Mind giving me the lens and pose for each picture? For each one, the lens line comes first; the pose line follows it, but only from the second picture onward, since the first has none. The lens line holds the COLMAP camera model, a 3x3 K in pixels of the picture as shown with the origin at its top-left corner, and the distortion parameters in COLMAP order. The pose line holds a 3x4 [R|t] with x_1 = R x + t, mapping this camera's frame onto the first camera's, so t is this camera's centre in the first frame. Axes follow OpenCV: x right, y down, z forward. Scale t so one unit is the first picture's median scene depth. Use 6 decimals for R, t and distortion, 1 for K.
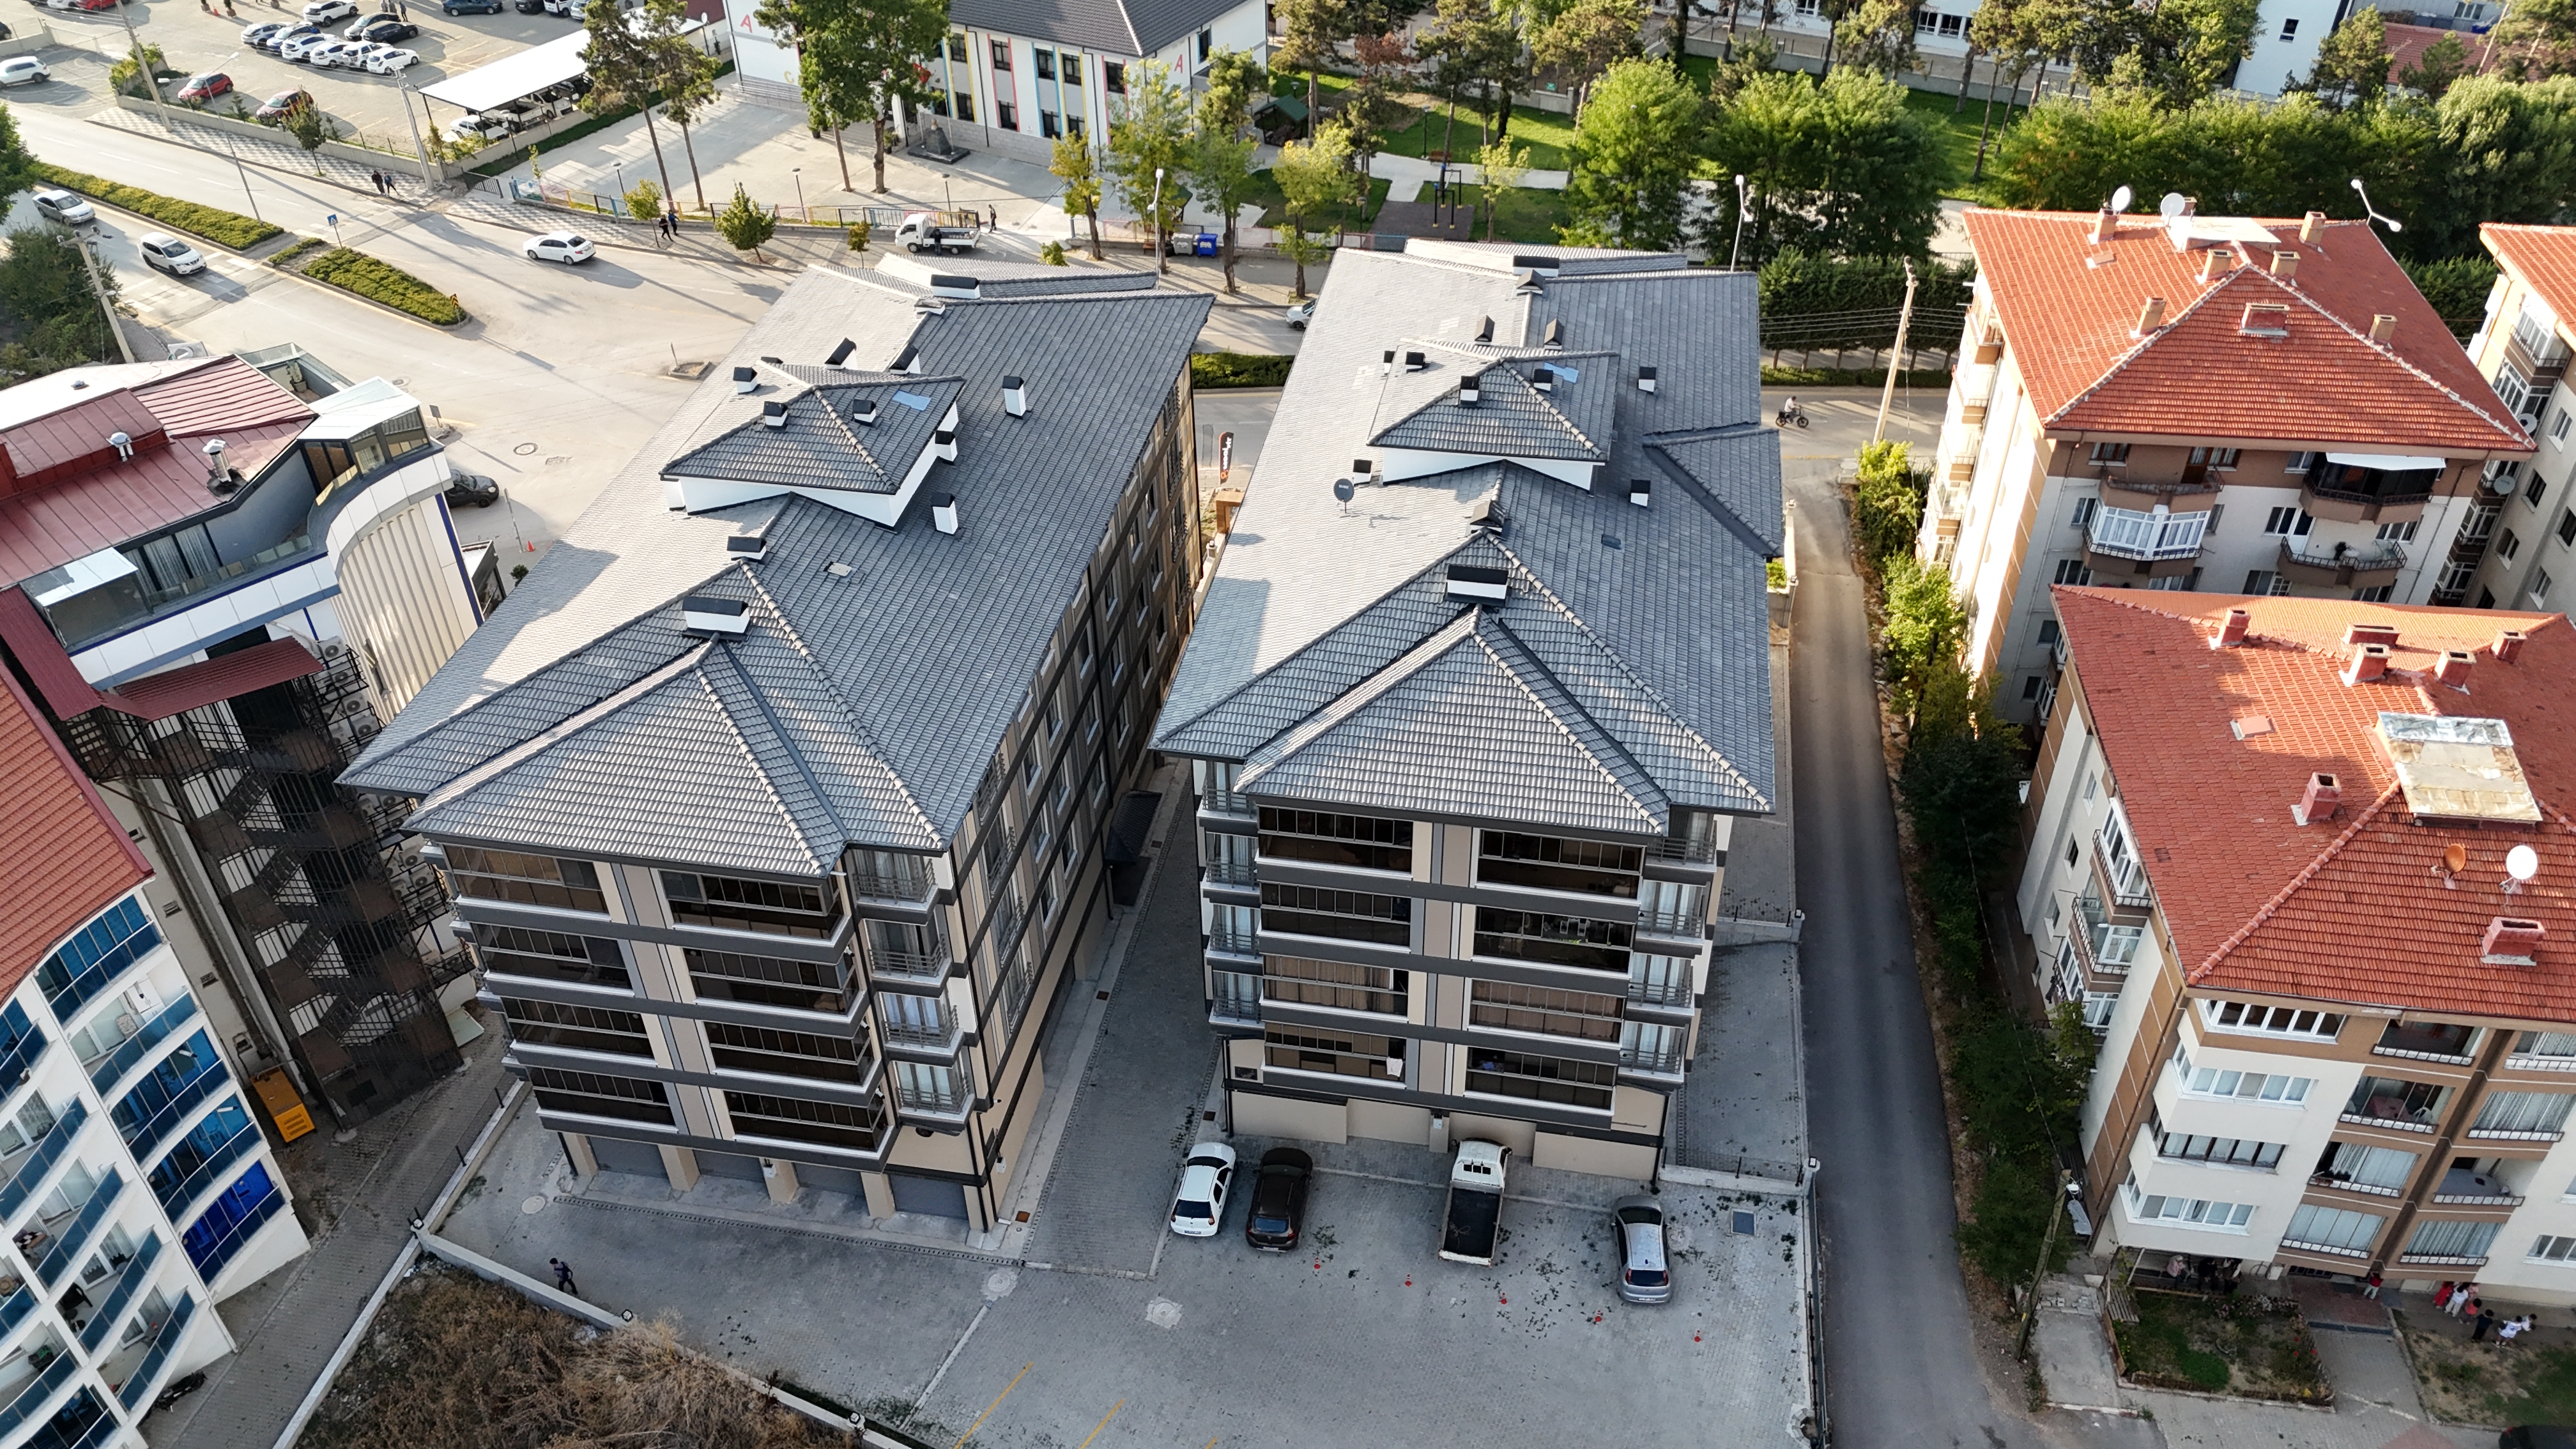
lens RADIAL K [[1885.2, 0, 1292.7], [0, 1885.2, 724.2], [0, 0, 1]] dist [0.080086, -0.075167]
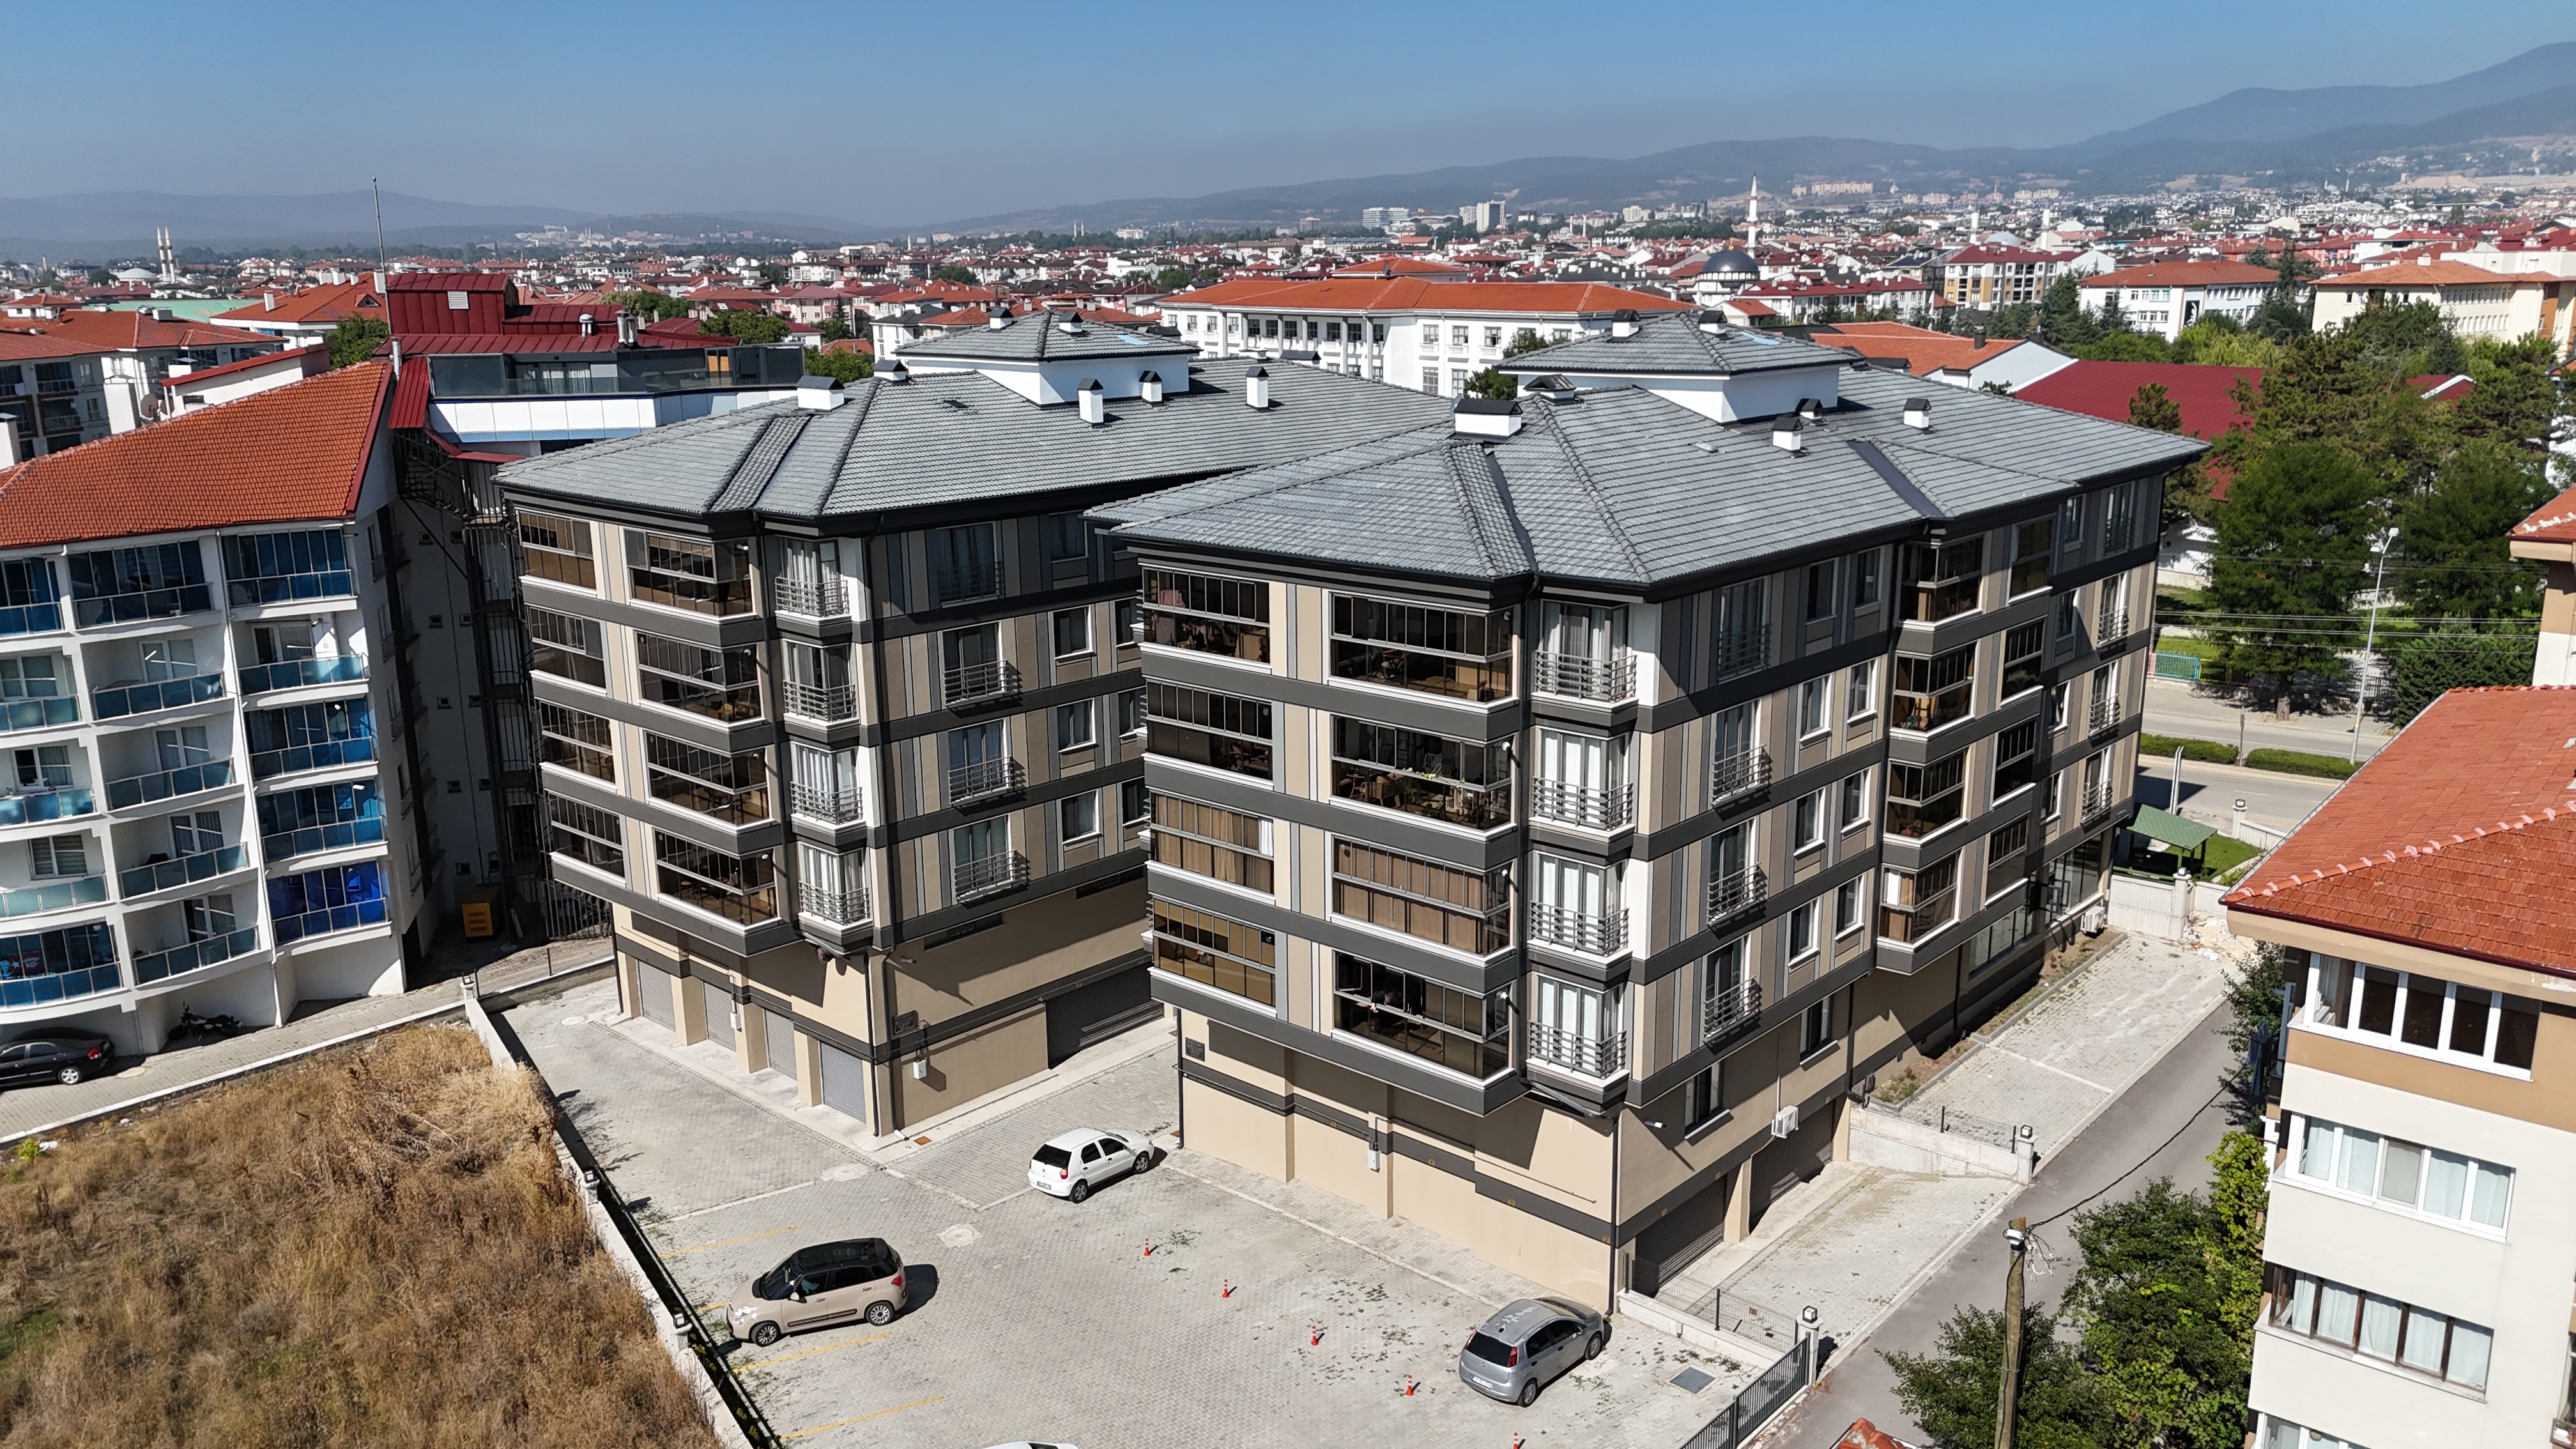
lens RADIAL K [[1885.2, 0, 1293.0], [0, 1885.2, 724.1], [0, 0, 1]] dist [0.080086, -0.075167]
pose [[0.847350, 0.129083, -0.515107, 0.451884], [-0.324084, 0.894122, -0.309056, 0.320510], [0.420674, 0.428817, 0.799468, 0.309276]]
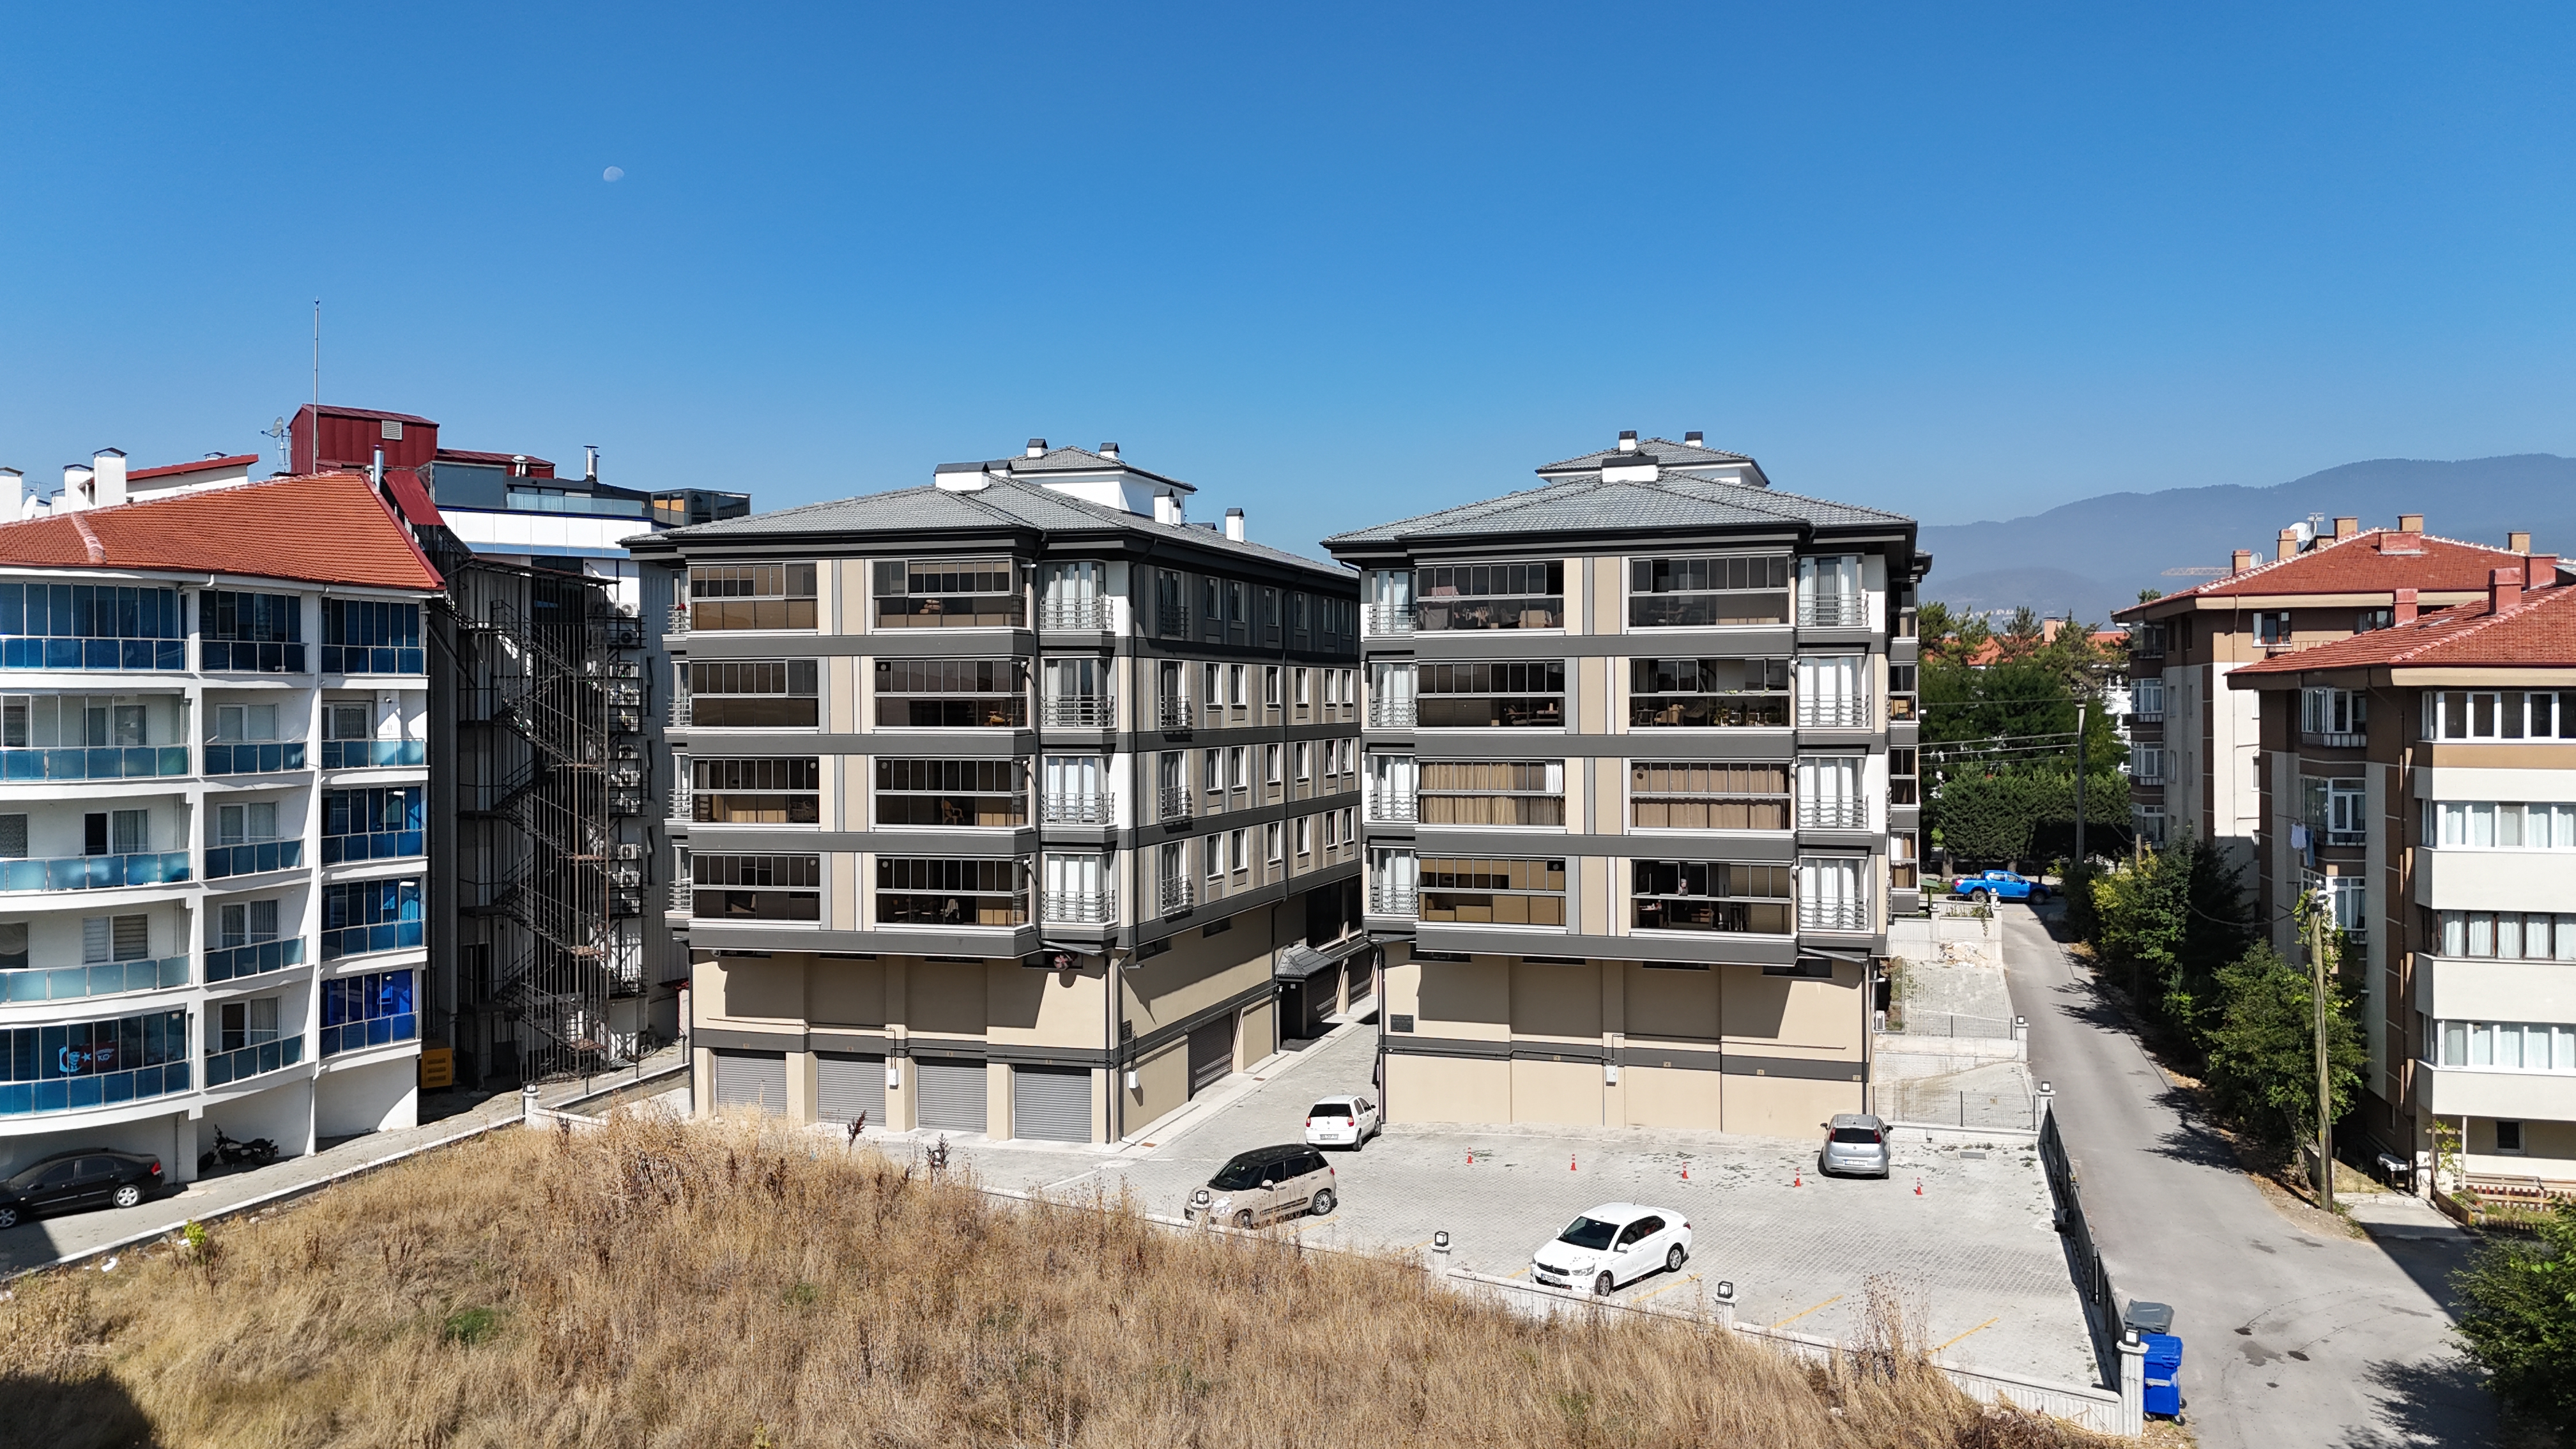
lens RADIAL K [[1885.2, 0, 1292.7], [0, 1885.2, 724.2], [0, 0, 1]] dist [0.080086, -0.075167]
pose [[0.990792, 0.008288, -0.135138, 0.049717], [-0.087727, 0.799552, -0.594155, 0.667833], [0.103125, 0.600539, 0.792917, 0.177315]]
